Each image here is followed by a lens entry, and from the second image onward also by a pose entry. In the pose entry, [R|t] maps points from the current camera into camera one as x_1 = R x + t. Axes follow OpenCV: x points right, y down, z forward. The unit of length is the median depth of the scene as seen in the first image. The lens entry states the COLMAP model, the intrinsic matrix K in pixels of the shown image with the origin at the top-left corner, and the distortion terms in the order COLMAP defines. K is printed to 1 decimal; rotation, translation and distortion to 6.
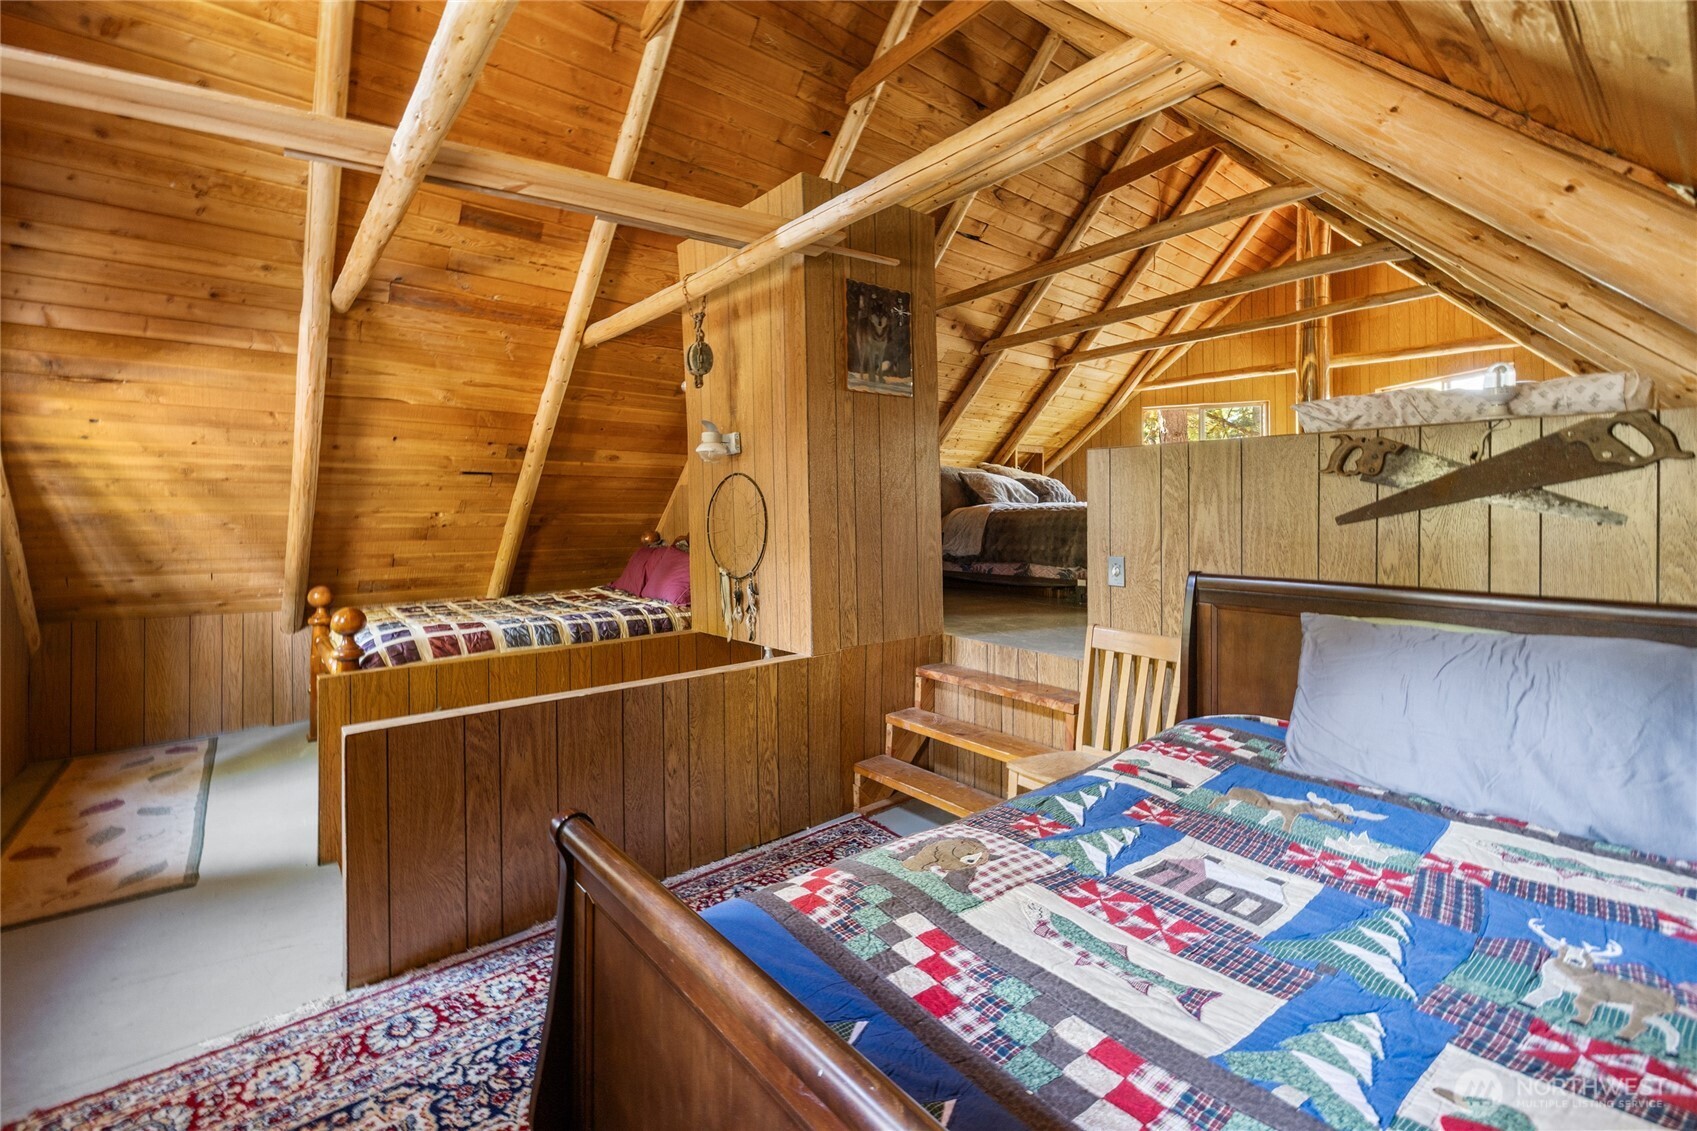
lens RADIAL K [[774.8, 0, 874.7], [0, 774.8, 516.2], [0, 0, 1]] dist [-0.000513, 0.001147]
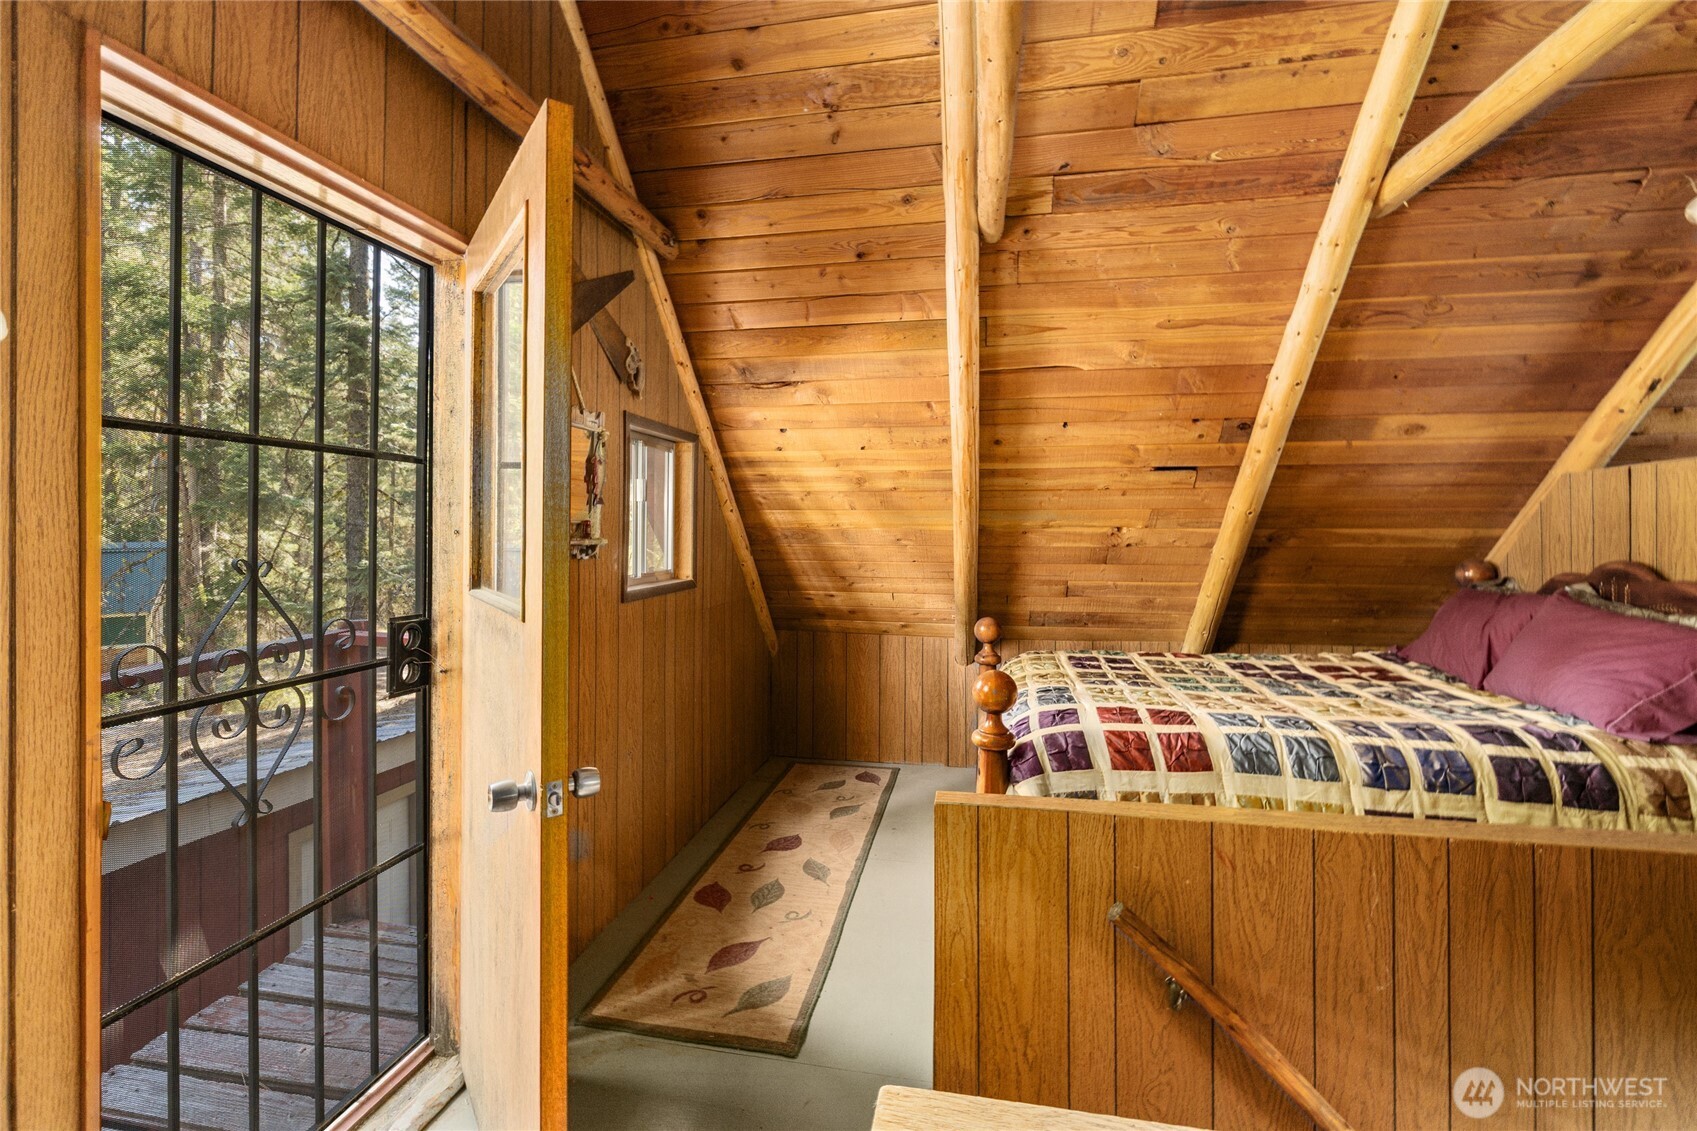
lens RADIAL K [[774.8, 0, 829.5], [0, 774.8, 528.6], [0, 0, 1]] dist [-0.000513, 0.001147]
pose [[0.640178, 0.002216, -0.768223, -0.216451], [-0.003081, 0.999995, 0.000317, -0.003131], [0.768221, 0.002164, 0.640182, 0.389811]]
